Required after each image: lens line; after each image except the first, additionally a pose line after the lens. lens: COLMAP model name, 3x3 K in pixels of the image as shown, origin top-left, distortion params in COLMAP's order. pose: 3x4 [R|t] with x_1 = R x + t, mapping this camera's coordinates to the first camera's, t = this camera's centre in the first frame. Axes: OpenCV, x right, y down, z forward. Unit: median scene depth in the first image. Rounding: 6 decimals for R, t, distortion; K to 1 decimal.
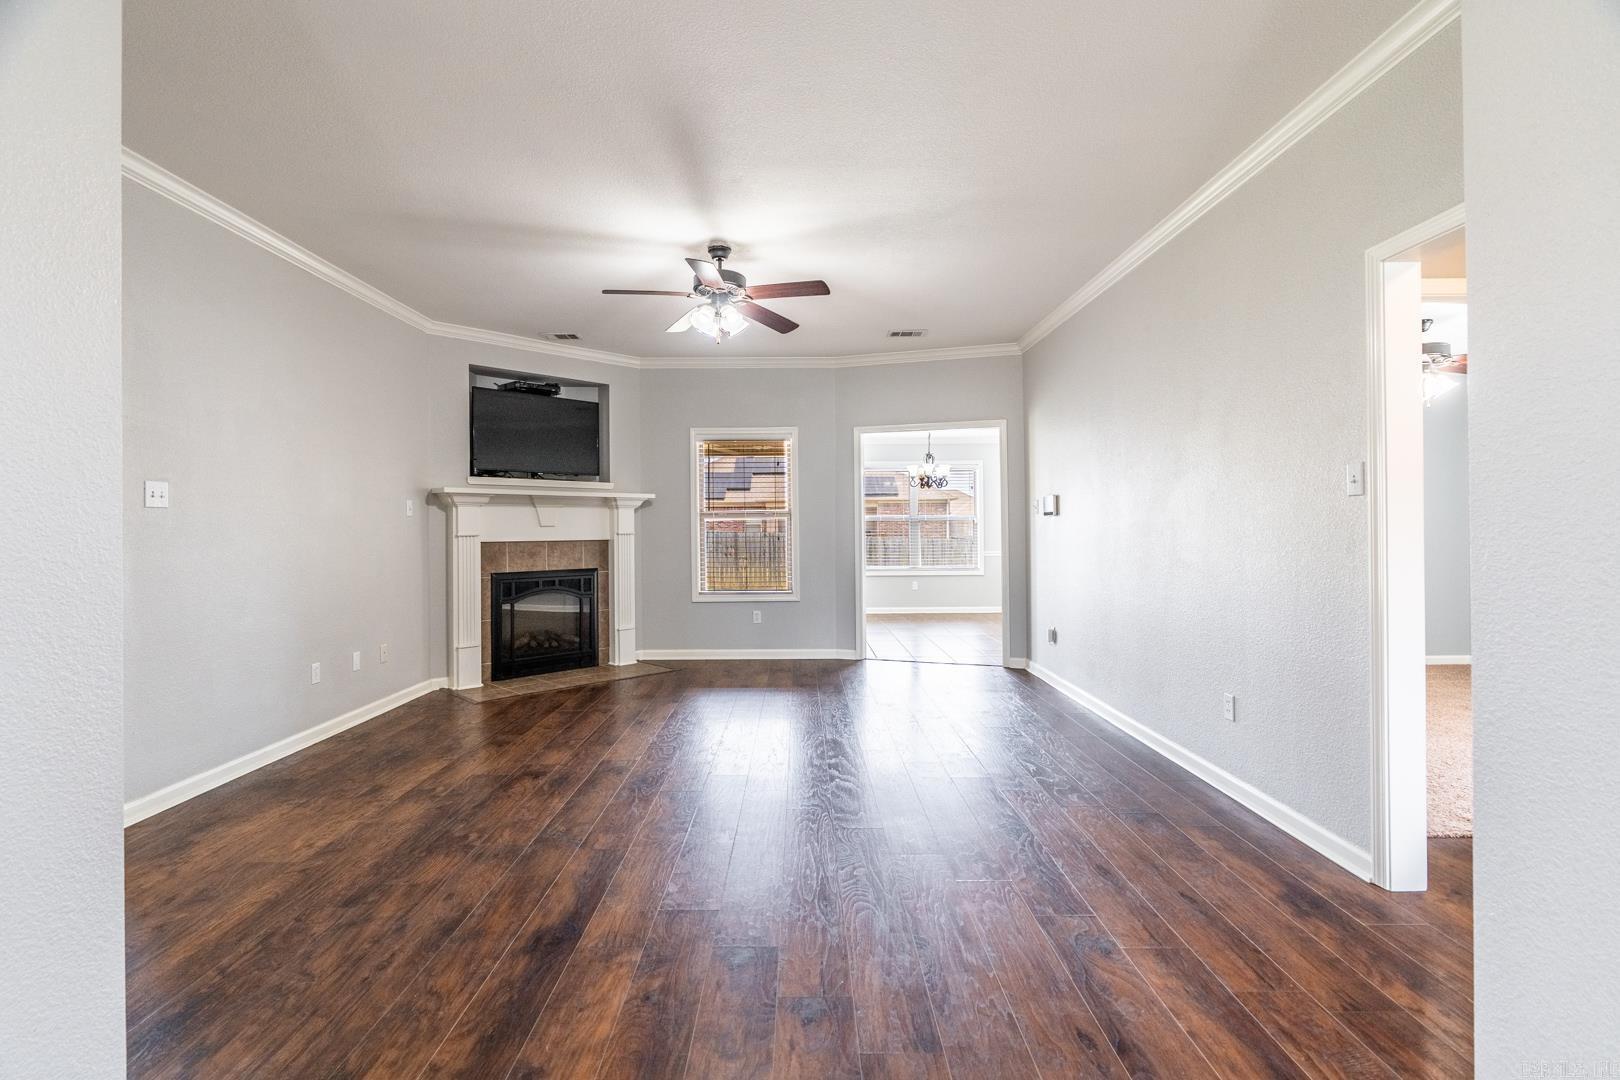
lens RADIAL K [[748.7, 0, 777.4], [0, 748.7, 520.6], [0, 0, 1]] dist [0.001500, 0.000524]
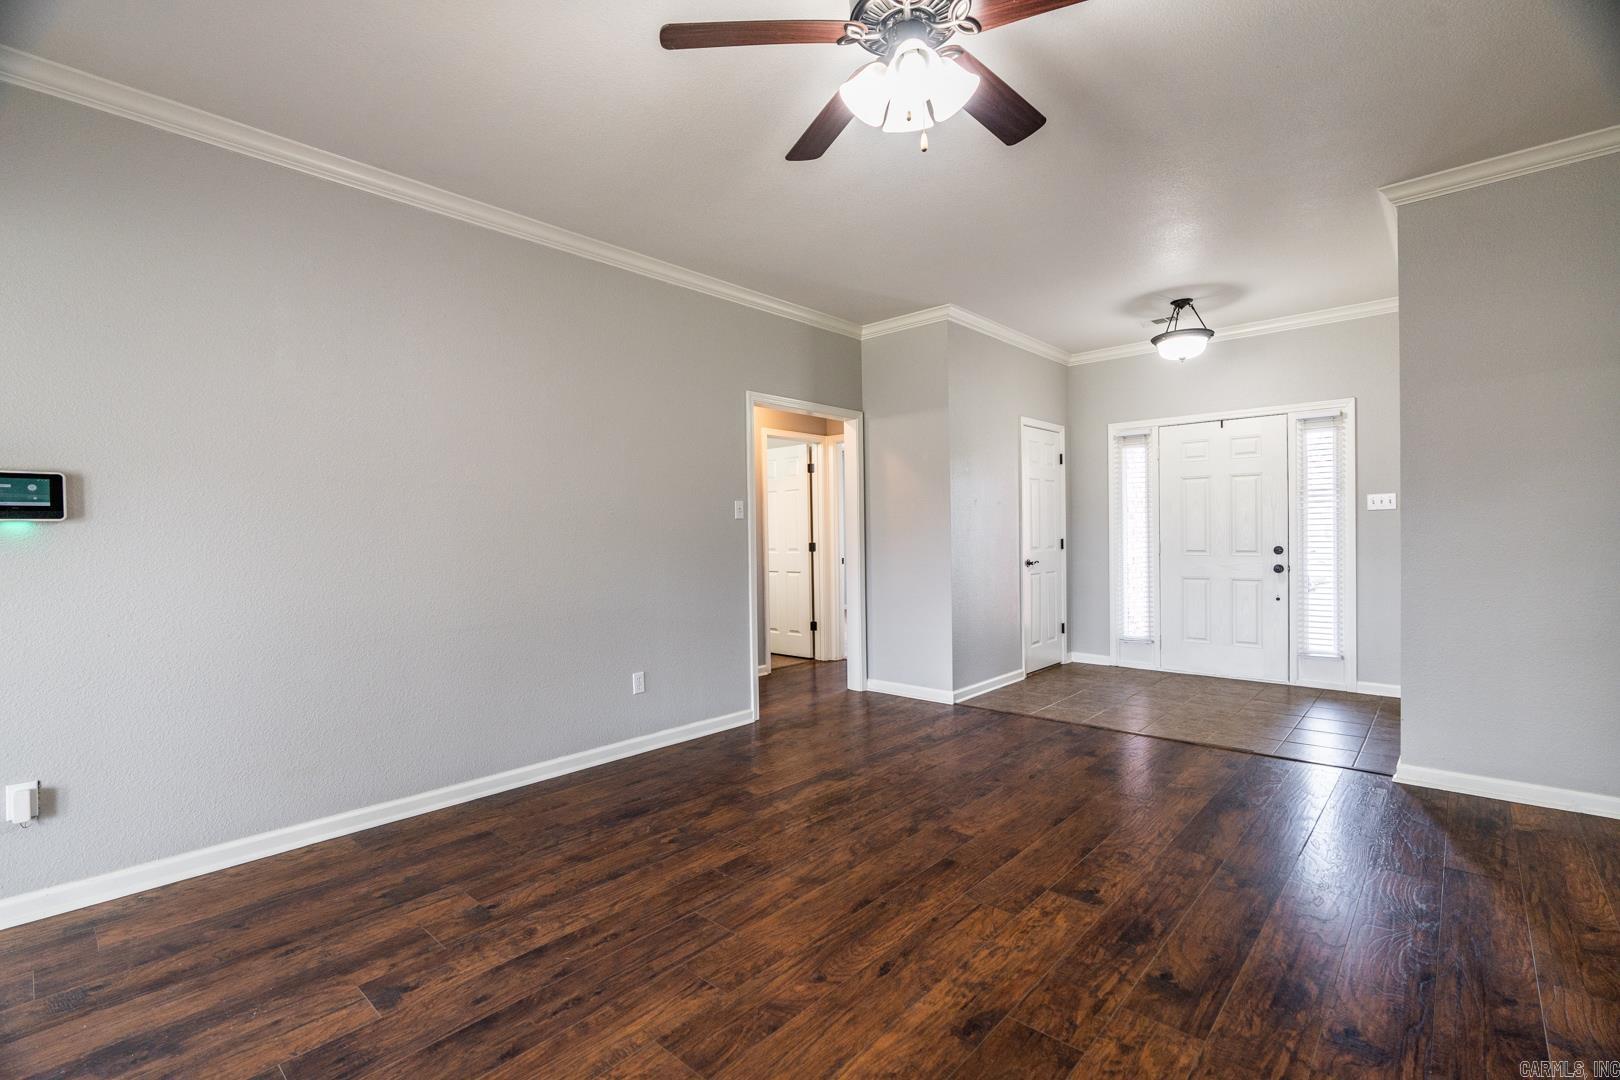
lens RADIAL K [[727.1, 0, 810.0], [0, 727.1, 540.0], [0, 0, 1]] dist [-0.001130, 0.000549]
pose [[-0.758699, 0.015629, 0.651254, -0.217918], [0.014936, 0.999867, -0.006594, 0.012441], [-0.651270, 0.004724, -0.758831, 0.938053]]
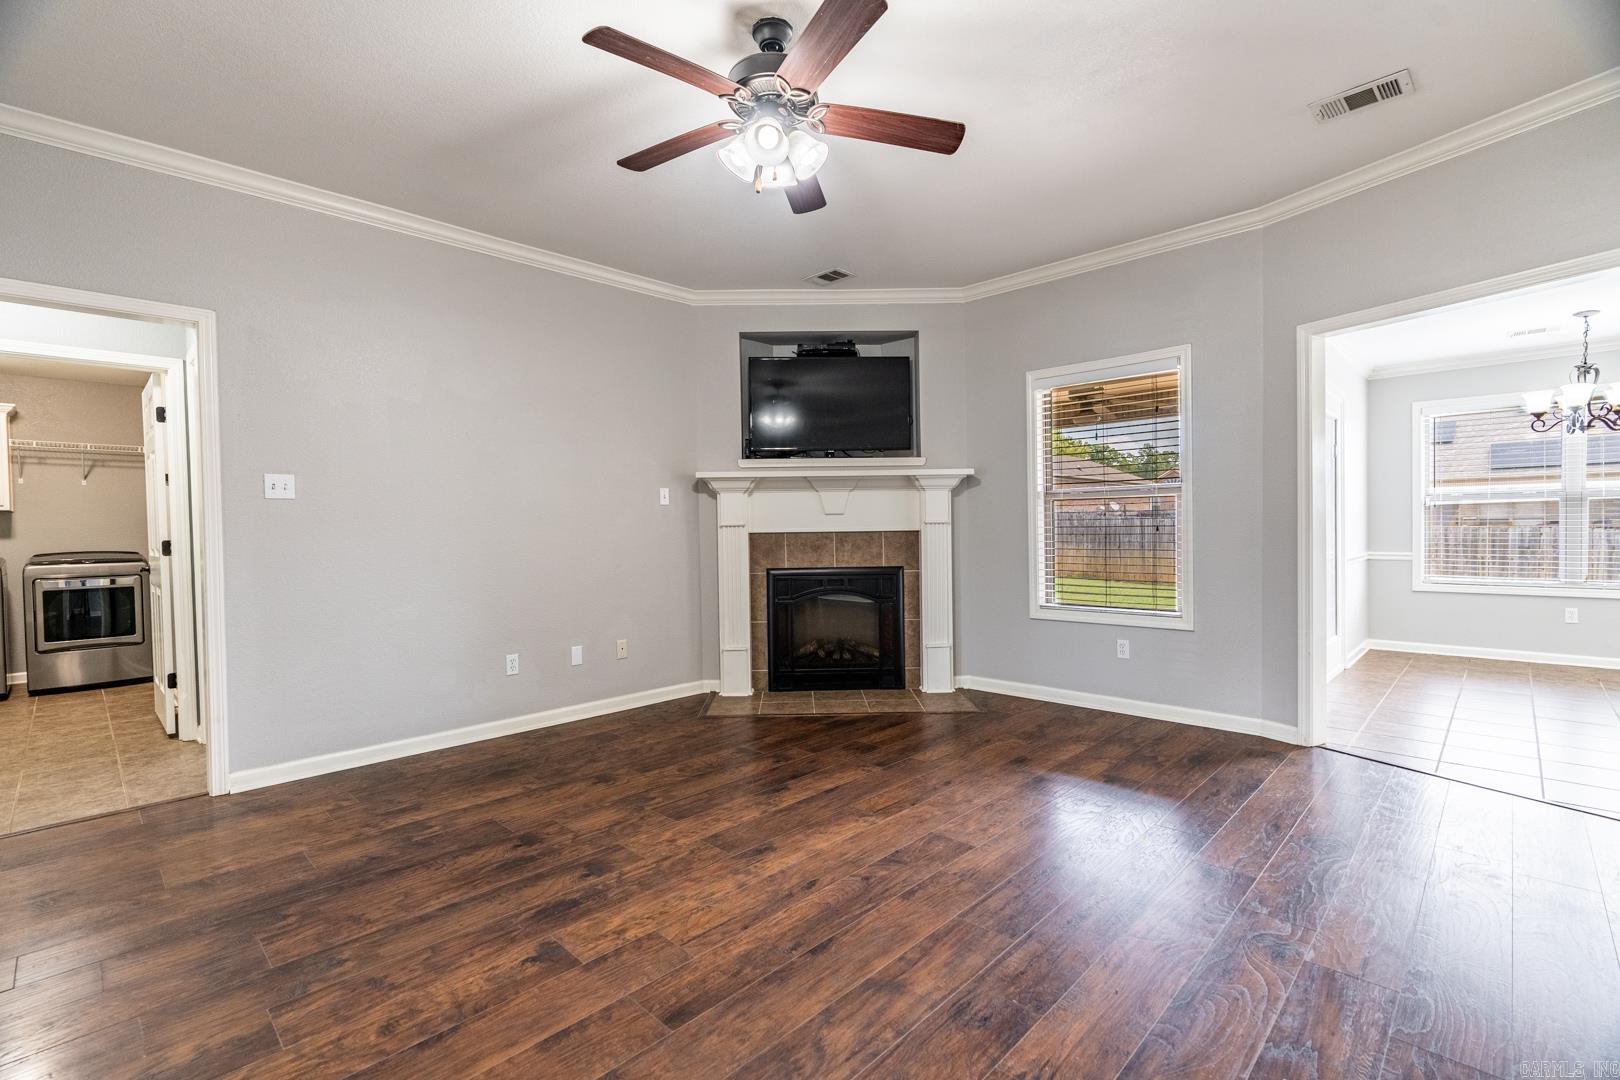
lens RADIAL K [[727.1, 0, 810.0], [0, 727.1, 540.0], [0, 0, 1]] dist [-0.001130, 0.000549]
pose [[0.734329, 0.007950, -0.678748, 0.225885], [0.016407, 0.999431, 0.029457, 0.012278], [0.678596, -0.032767, 0.733781, 0.398687]]
